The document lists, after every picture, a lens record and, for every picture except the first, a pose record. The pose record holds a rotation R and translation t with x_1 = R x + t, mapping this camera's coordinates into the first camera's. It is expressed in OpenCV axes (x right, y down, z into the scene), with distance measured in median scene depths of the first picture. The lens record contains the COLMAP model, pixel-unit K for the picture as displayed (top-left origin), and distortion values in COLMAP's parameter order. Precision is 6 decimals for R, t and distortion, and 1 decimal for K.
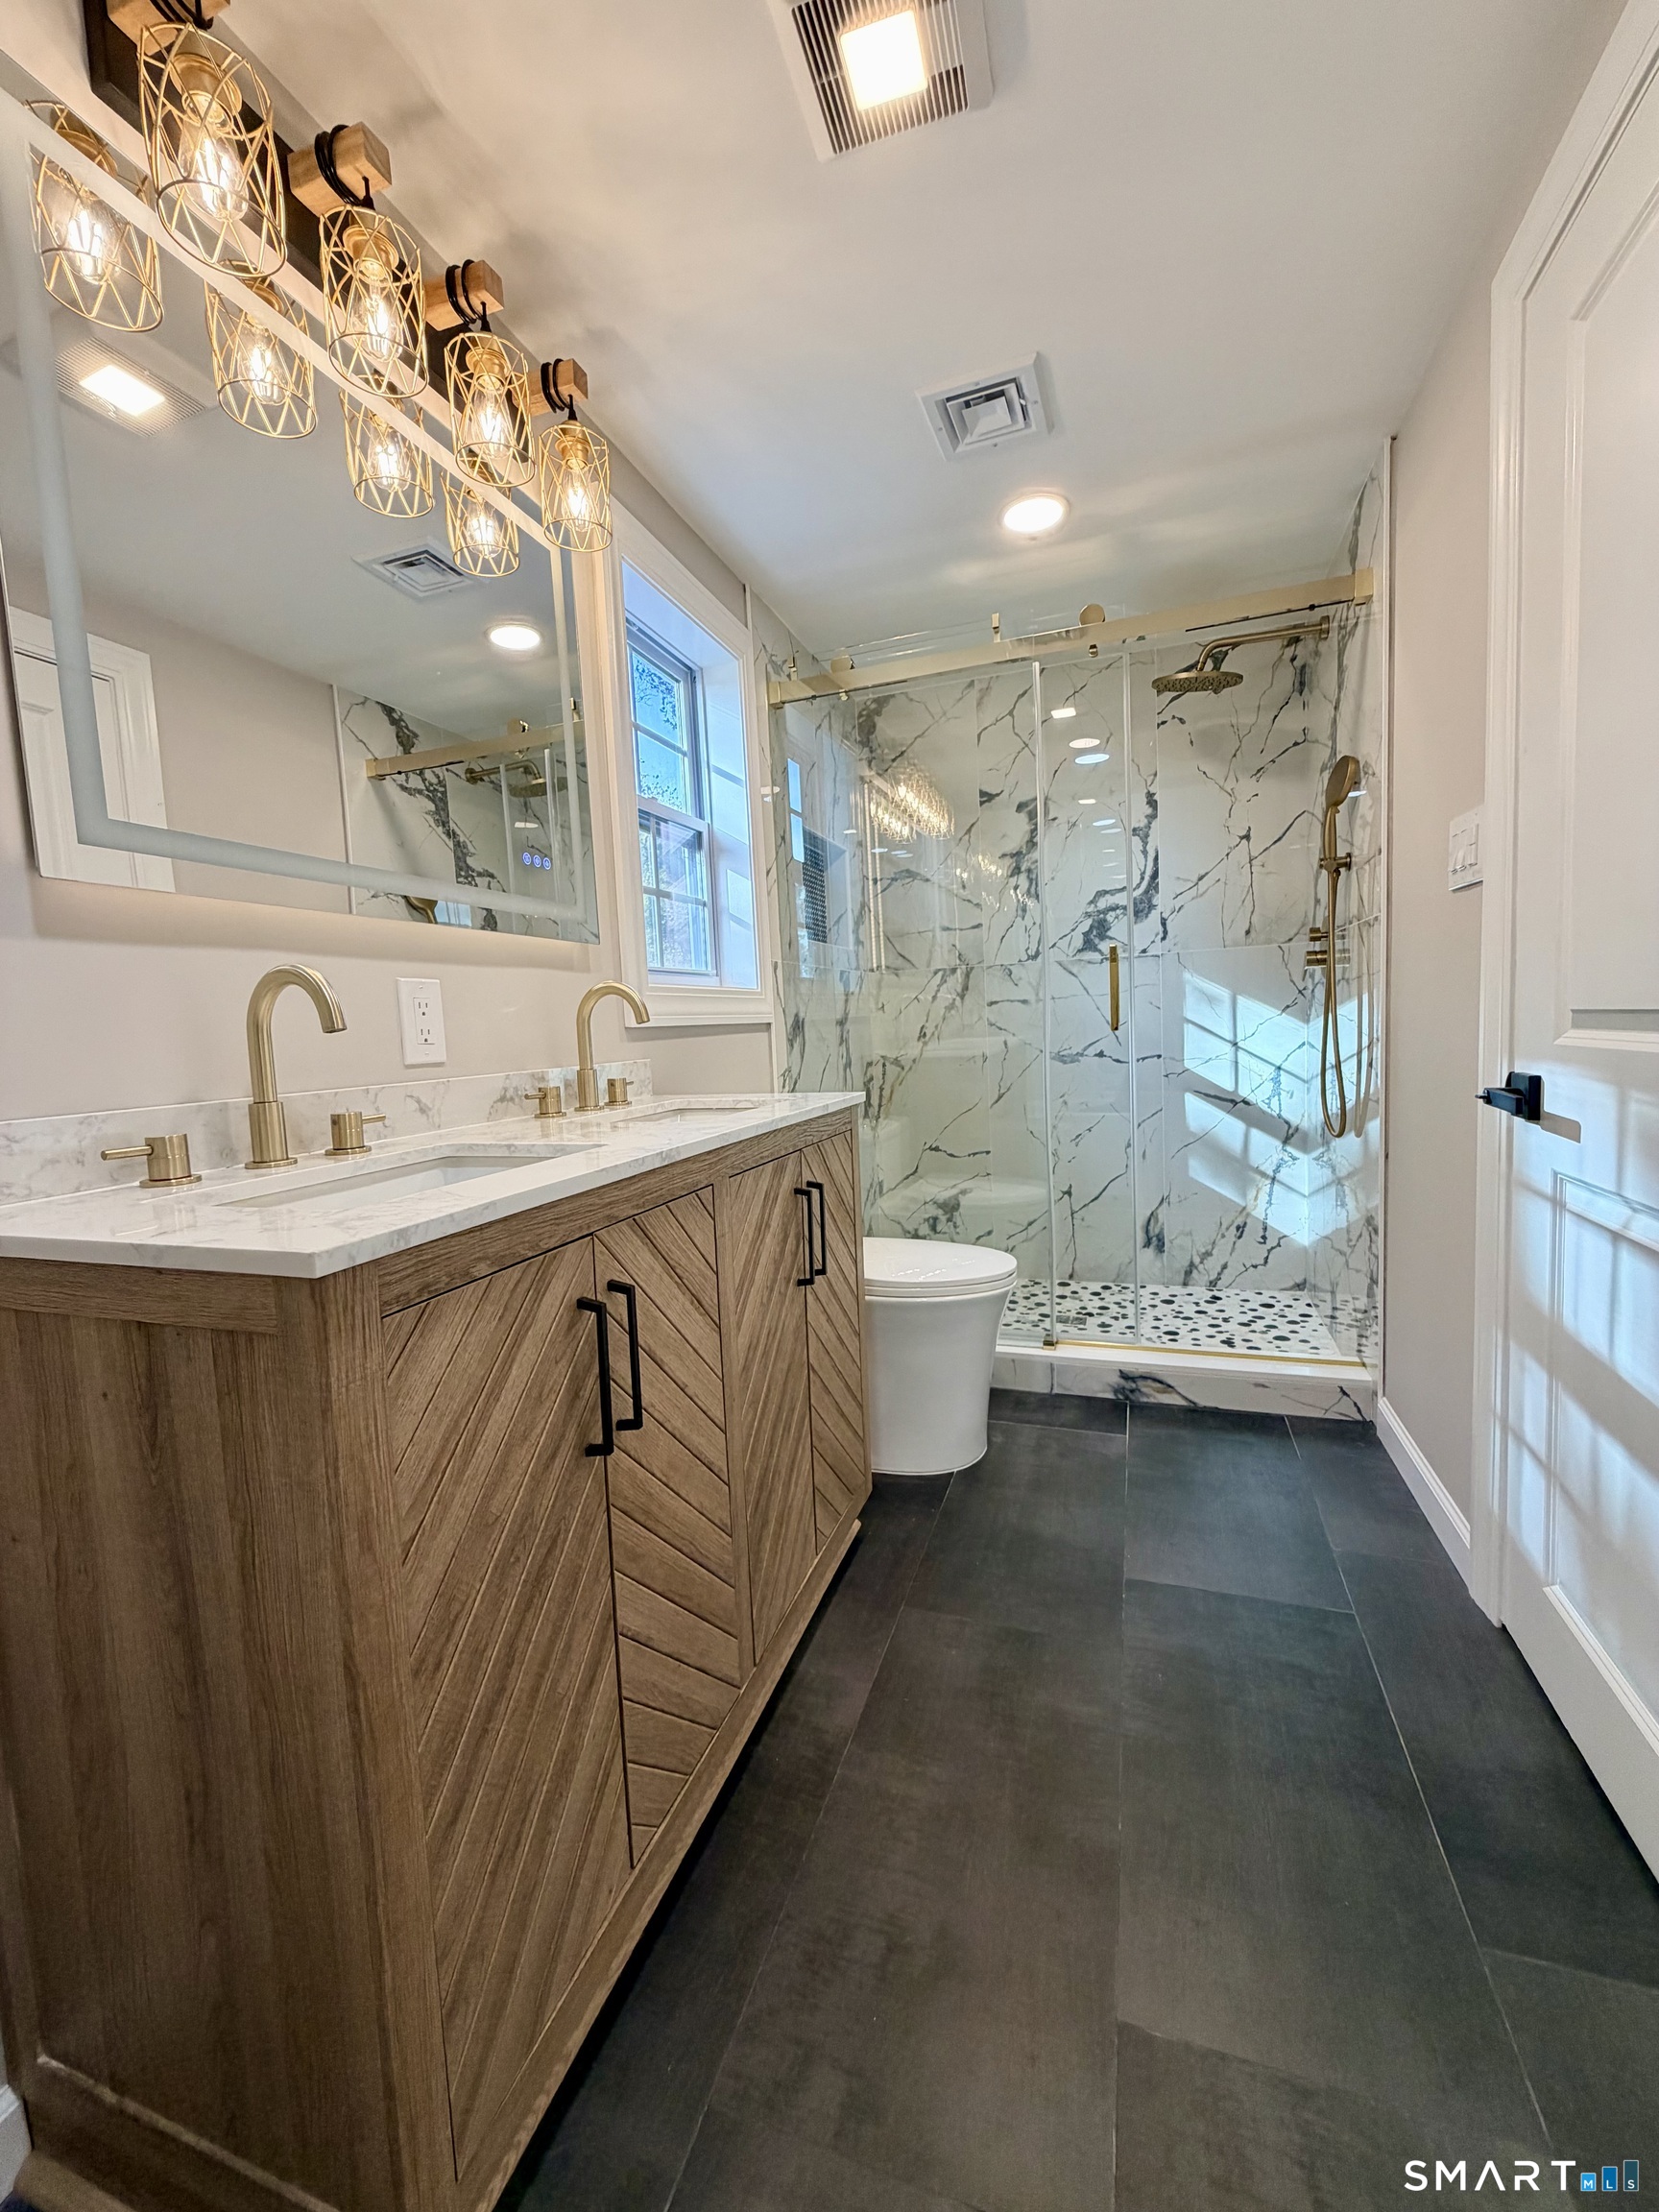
lens RADIAL K [[882.5, 0, 830.9], [0, 882.5, 1101.4], [0, 0, 1]] dist [0.001298, 0.000685]
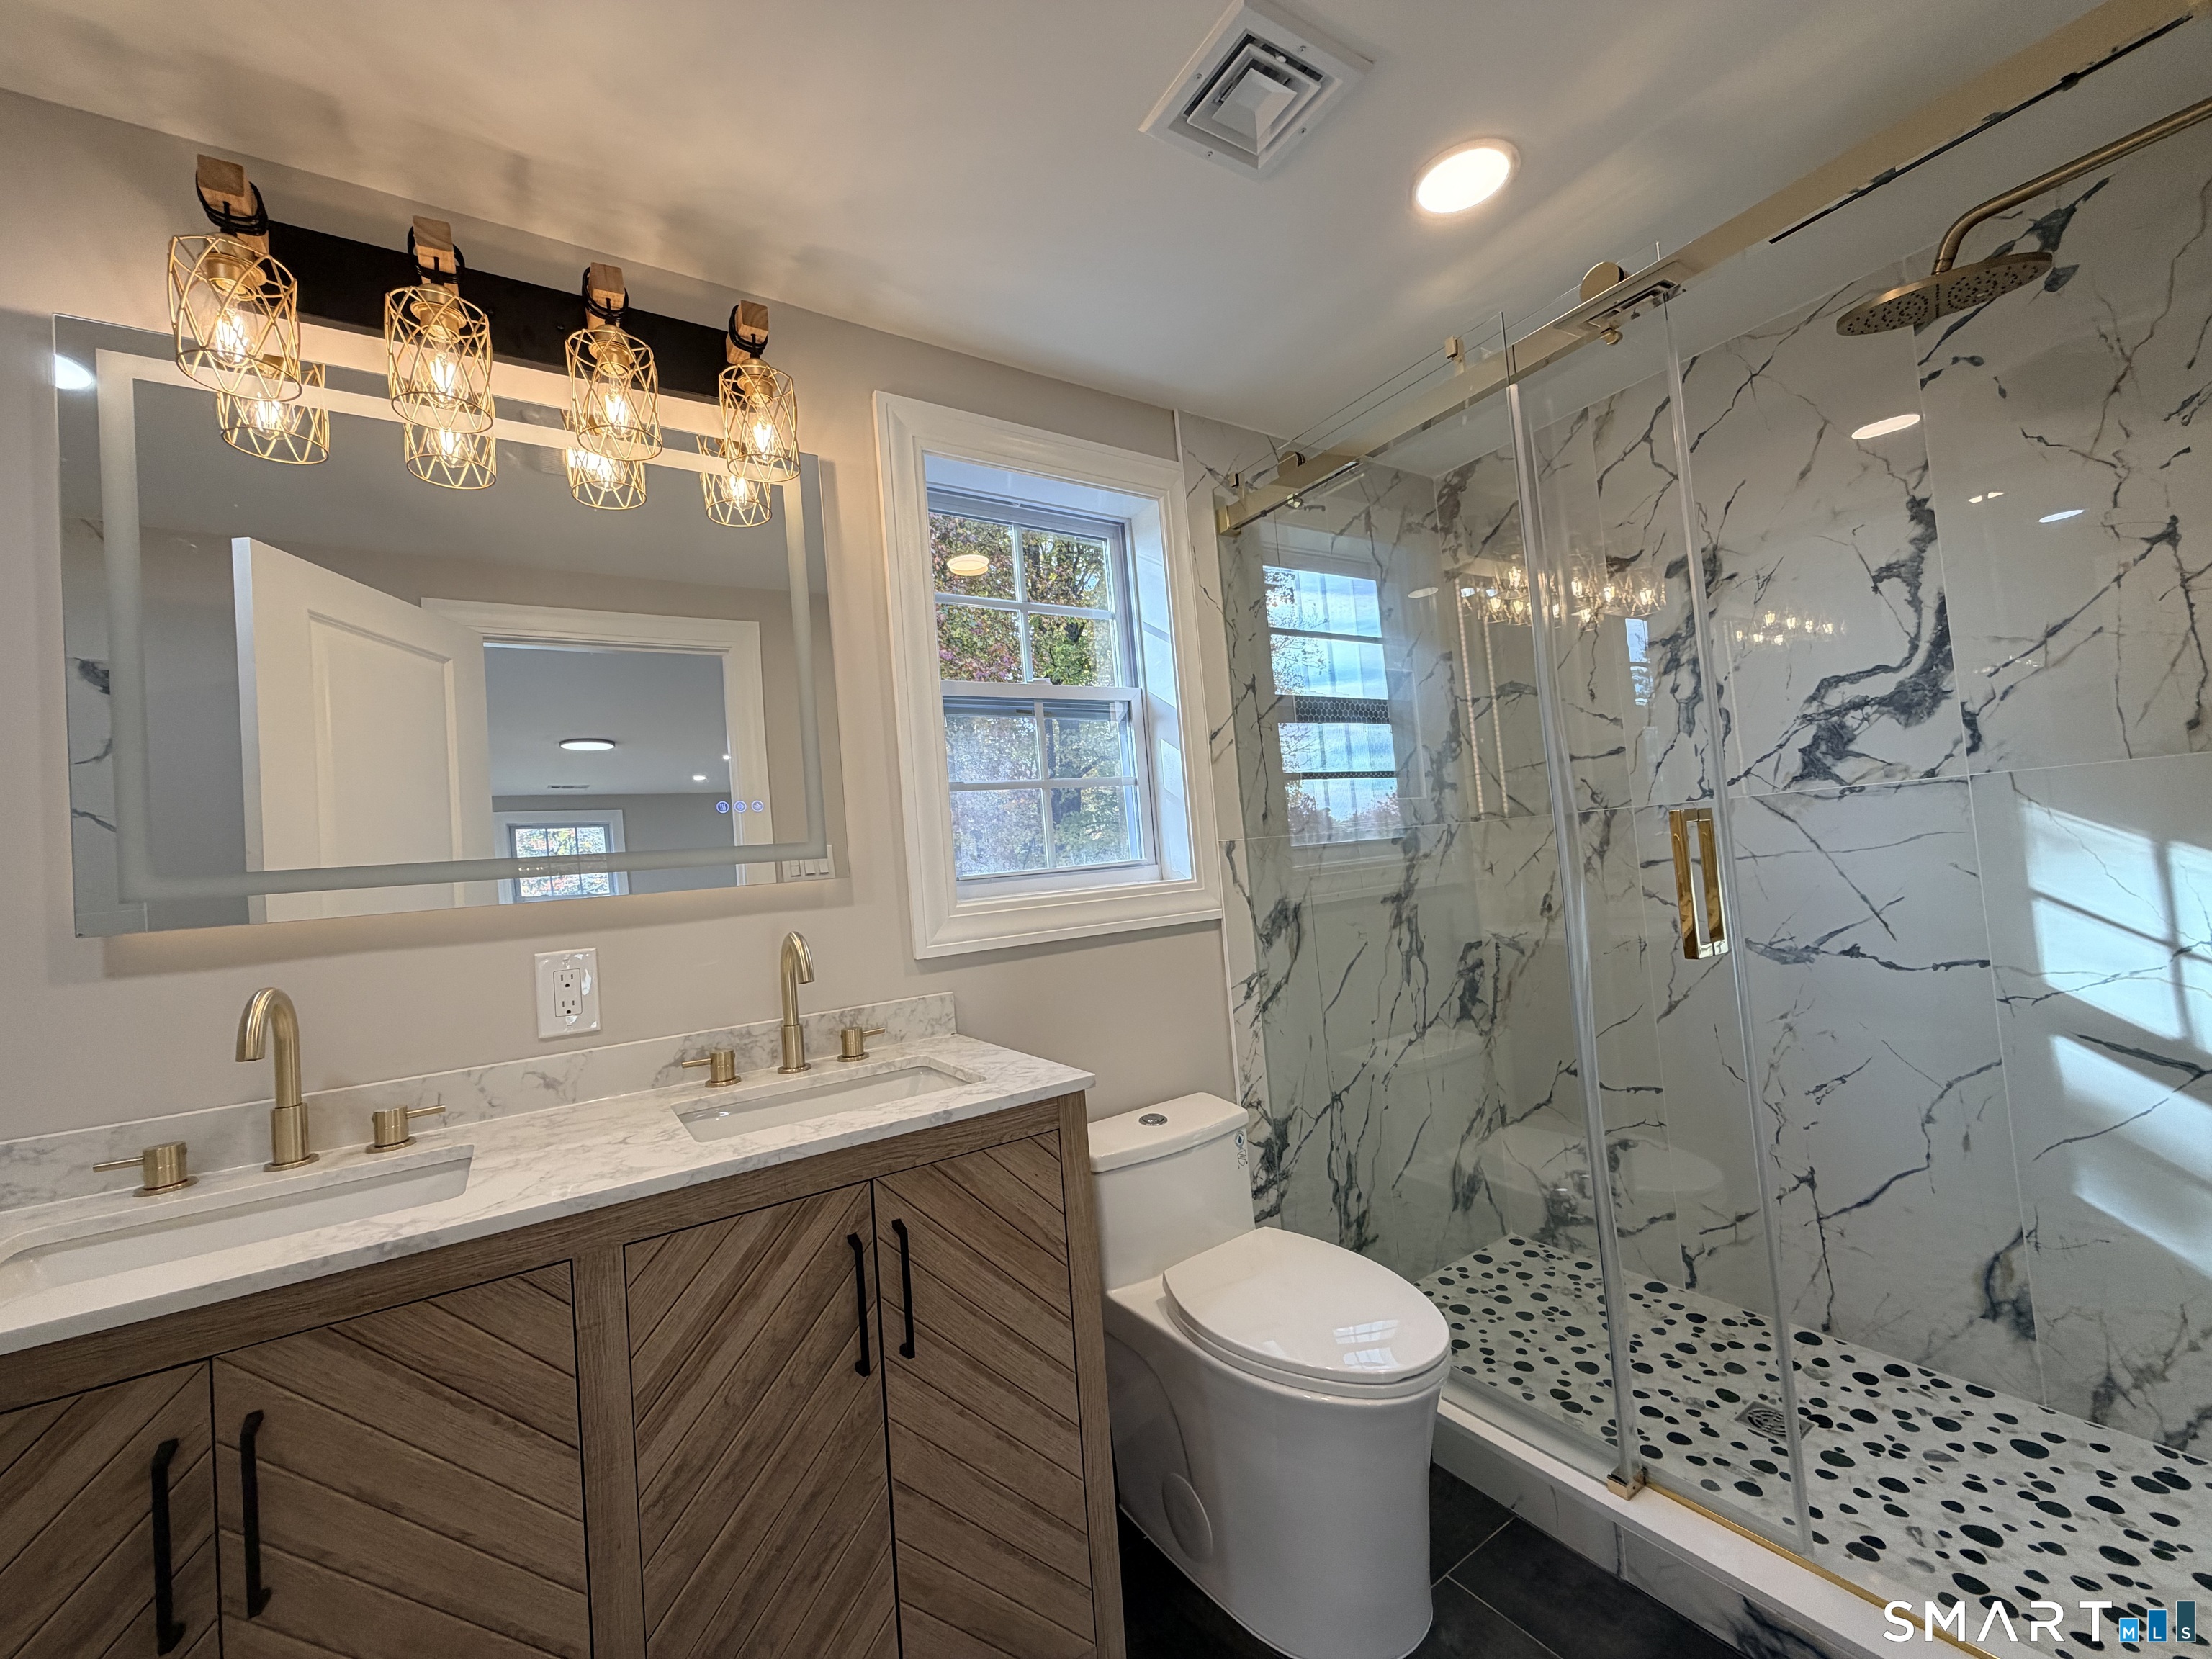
lens RADIAL K [[882.5, 0, 1108.0], [0, 882.5, 831.5], [0, 0, 1]] dist [0.001298, 0.000685]
pose [[0.795152, -0.039570, -0.605117, 0.280438], [-0.008051, 0.997092, -0.075781, -0.087512], [0.606356, 0.065129, 0.792521, 0.241709]]
